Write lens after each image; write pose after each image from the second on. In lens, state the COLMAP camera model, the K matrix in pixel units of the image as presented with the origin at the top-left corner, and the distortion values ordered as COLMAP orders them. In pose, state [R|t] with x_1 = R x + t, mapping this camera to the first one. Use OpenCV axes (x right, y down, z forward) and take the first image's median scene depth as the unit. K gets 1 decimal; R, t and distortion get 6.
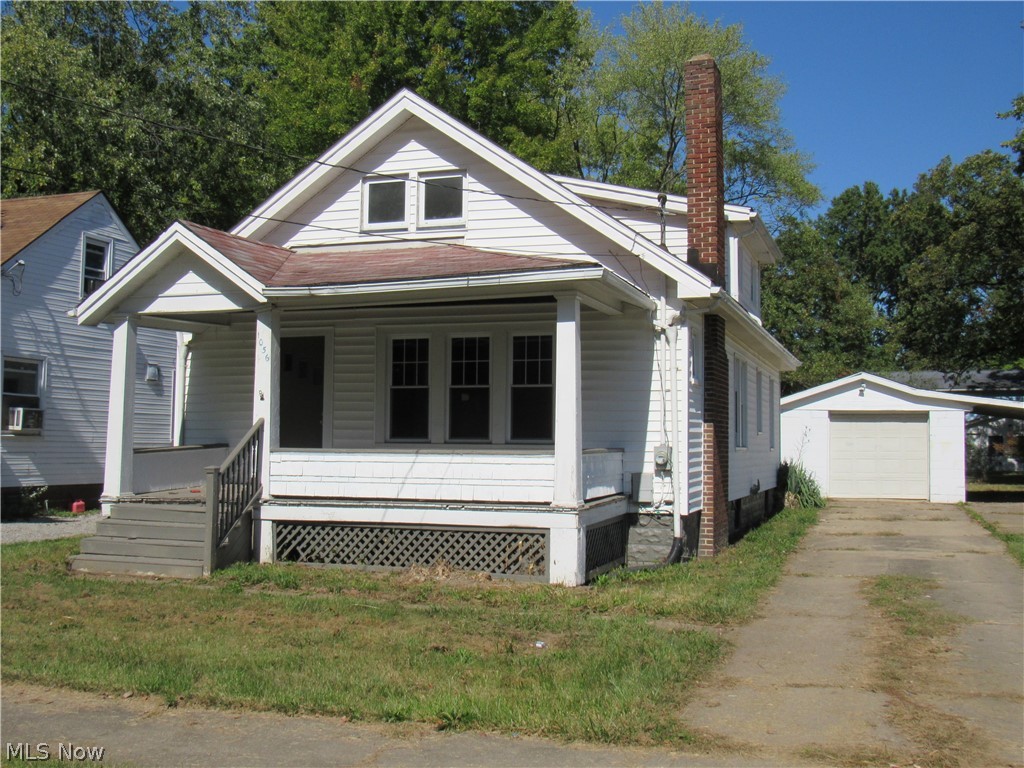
lens RADIAL K [[1097.3, 0, 511.0], [0, 1097.3, 385.2], [0, 0, 1]] dist [-0.007581, 0.000000]
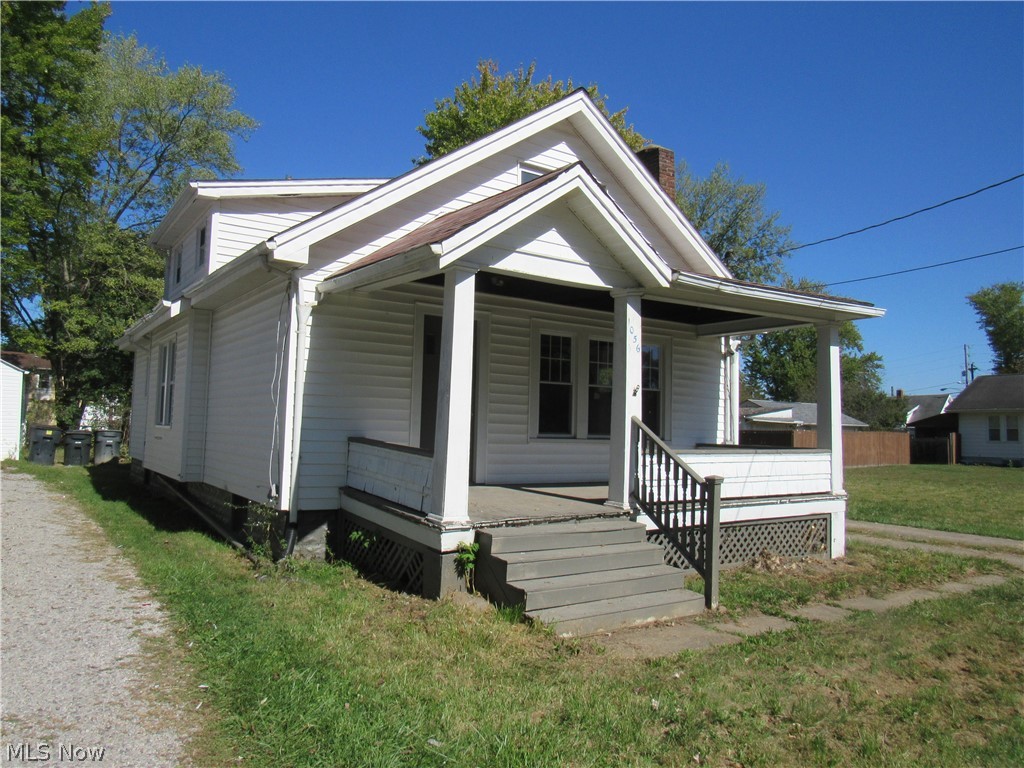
lens RADIAL K [[724.2, 0, 513.8], [0, 724.2, 378.1], [0, 0, 1]] dist [-0.001856, -0.001033]
pose [[0.584214, 0.060489, 0.809342, -0.722779], [-0.059686, 0.997721, -0.031485, 0.022665], [-0.809402, -0.029913, 0.586493, 0.705885]]
